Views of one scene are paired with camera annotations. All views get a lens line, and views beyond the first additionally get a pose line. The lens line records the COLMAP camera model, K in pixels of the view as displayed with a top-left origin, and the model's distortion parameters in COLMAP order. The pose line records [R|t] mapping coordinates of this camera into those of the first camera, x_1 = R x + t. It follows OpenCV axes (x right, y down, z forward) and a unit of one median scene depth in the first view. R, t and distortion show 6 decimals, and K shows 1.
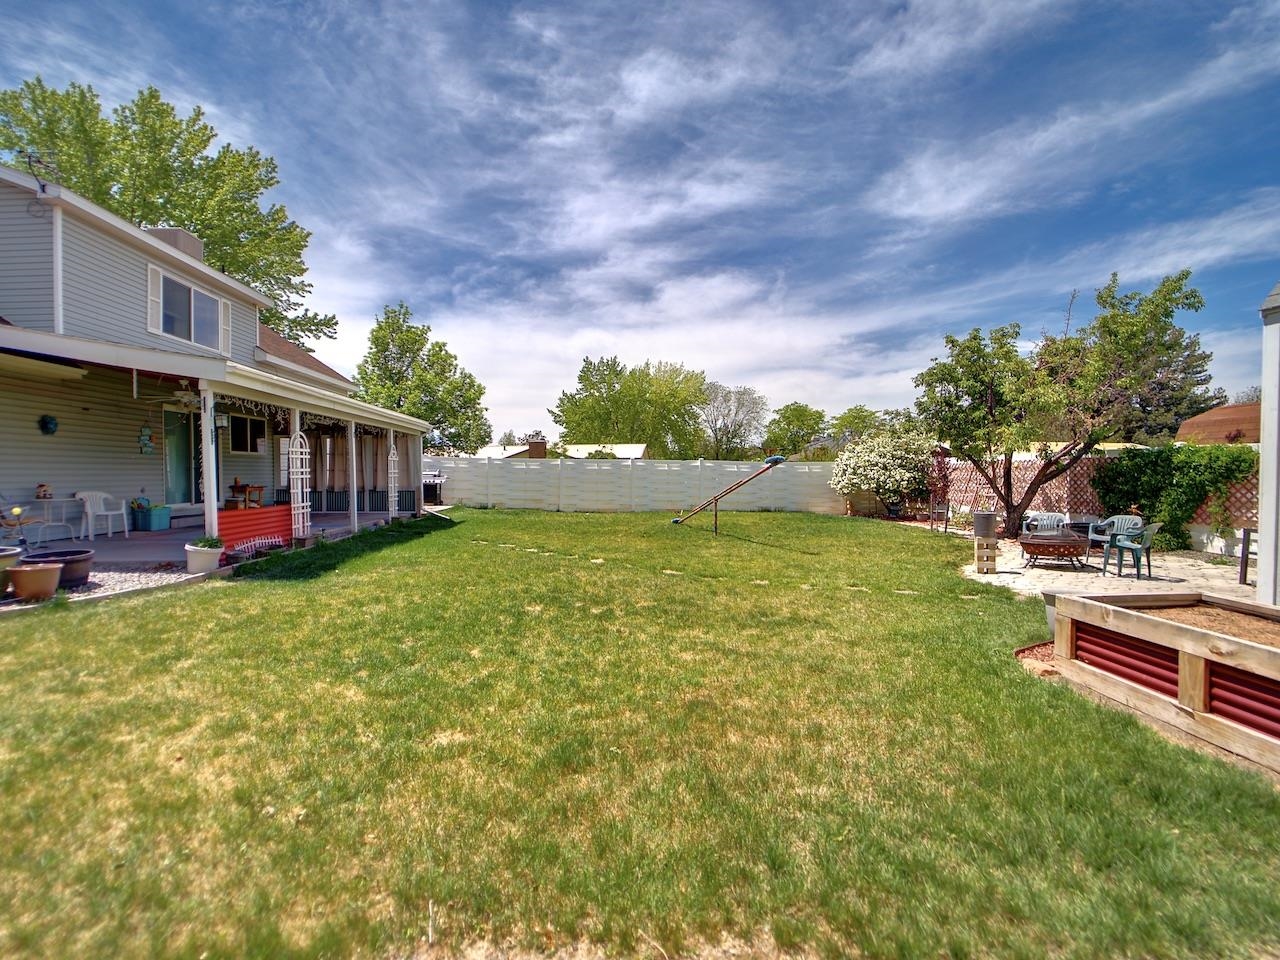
lens RADIAL K [[584.8, 0, 640.0], [0, 584.8, 480.0], [0, 0, 1]] dist [-0.021331, -0.000756]
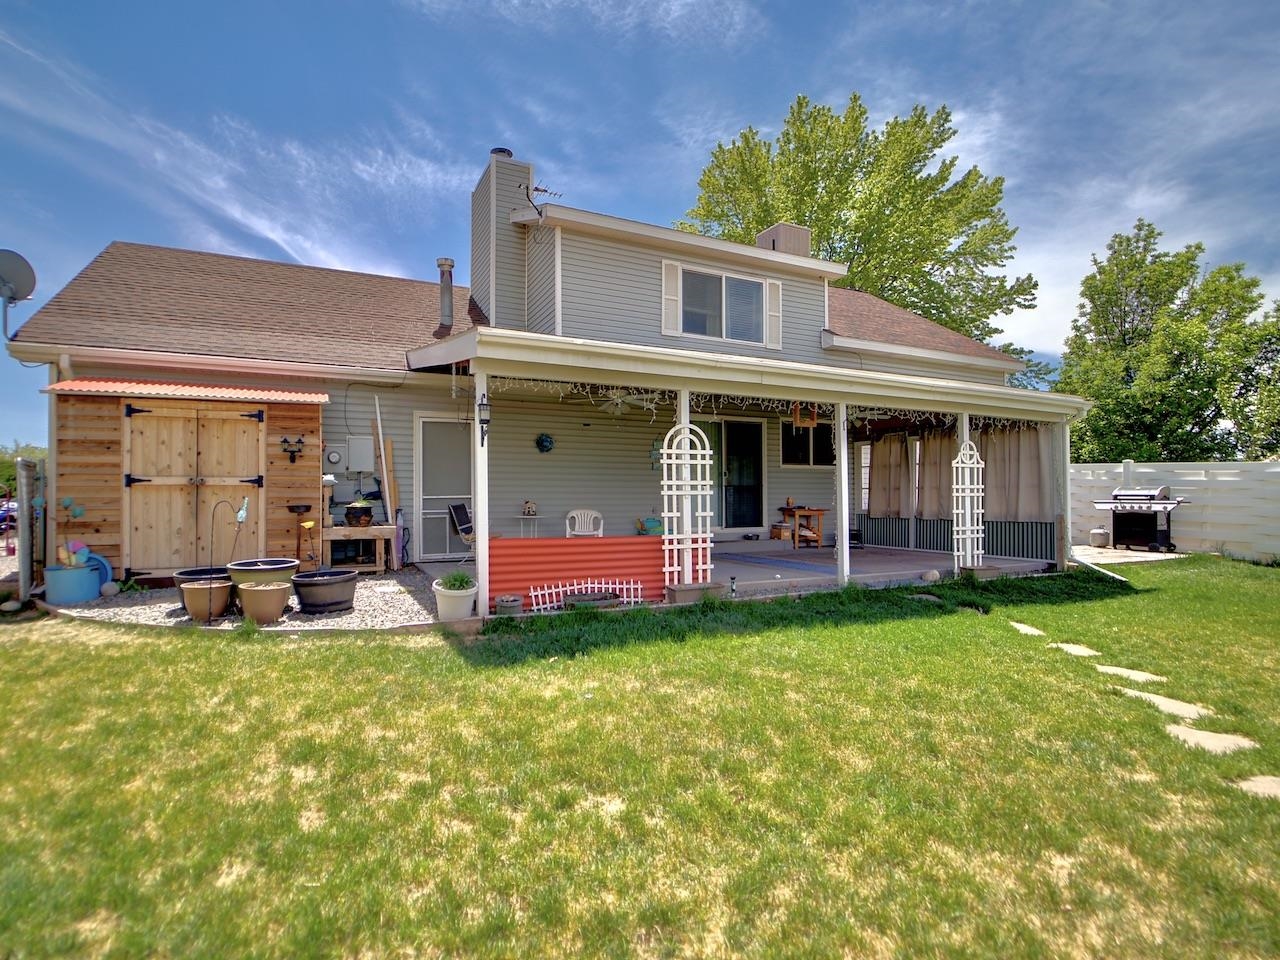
lens RADIAL K [[615.3, 0, 638.3], [0, 615.3, 492.2], [0, 0, 1]] dist [-0.001236, -0.017948]
pose [[0.337521, -0.008648, -0.941278, 0.032726], [-0.013179, 0.999816, -0.013912, 0.002742], [0.941226, 0.017101, 0.337345, 0.513534]]
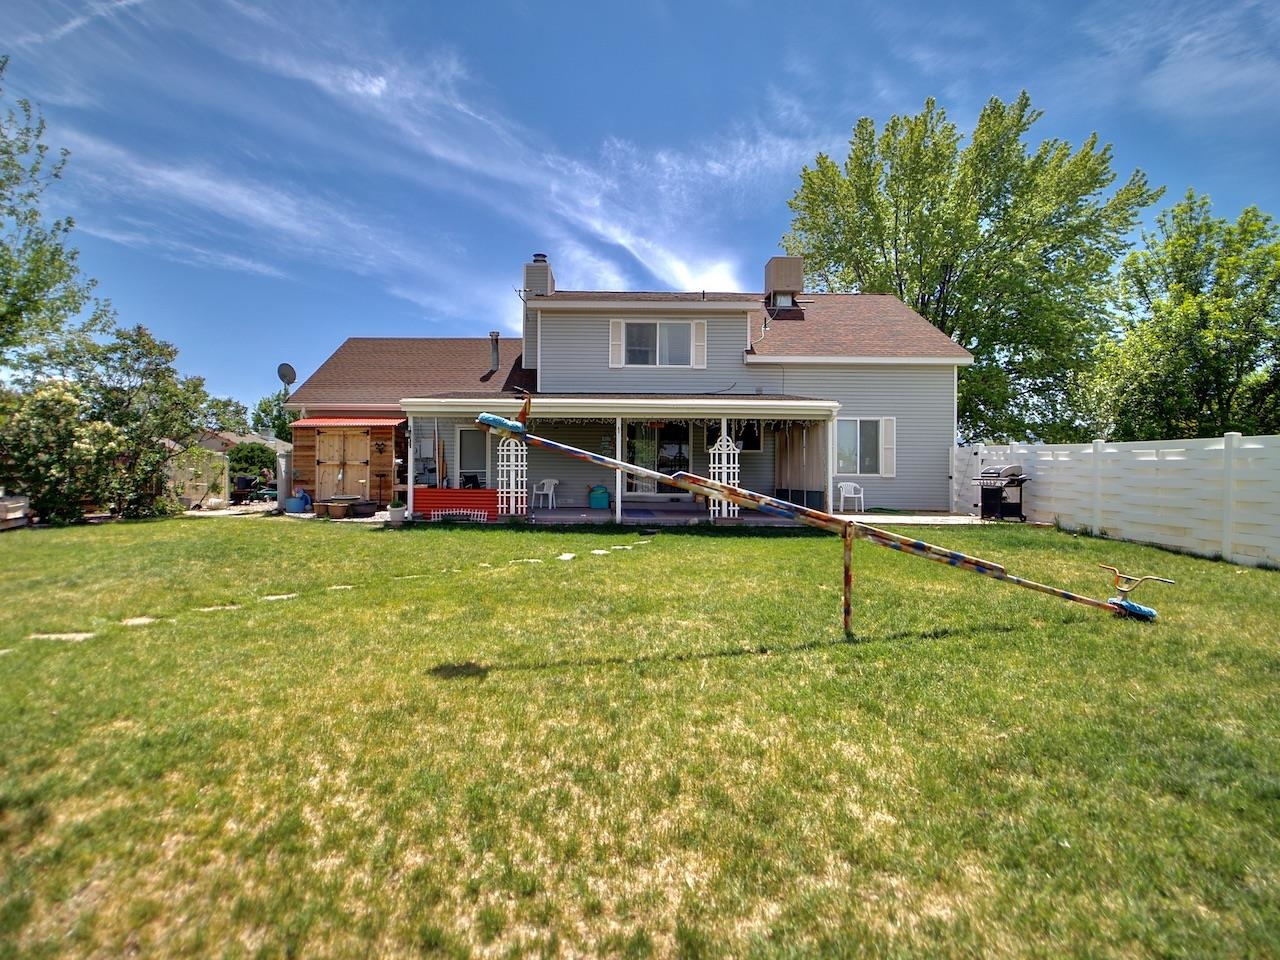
lens RADIAL K [[595.7, 0, 637.2], [0, 595.7, 466.7], [0, 0, 1]] dist [-0.022183, -0.000566]
pose [[-0.065115, -0.012777, -0.997796, 0.521202], [-0.021884, 0.999696, -0.011373, -0.000693], [0.997638, 0.021095, -0.065374, 0.980412]]
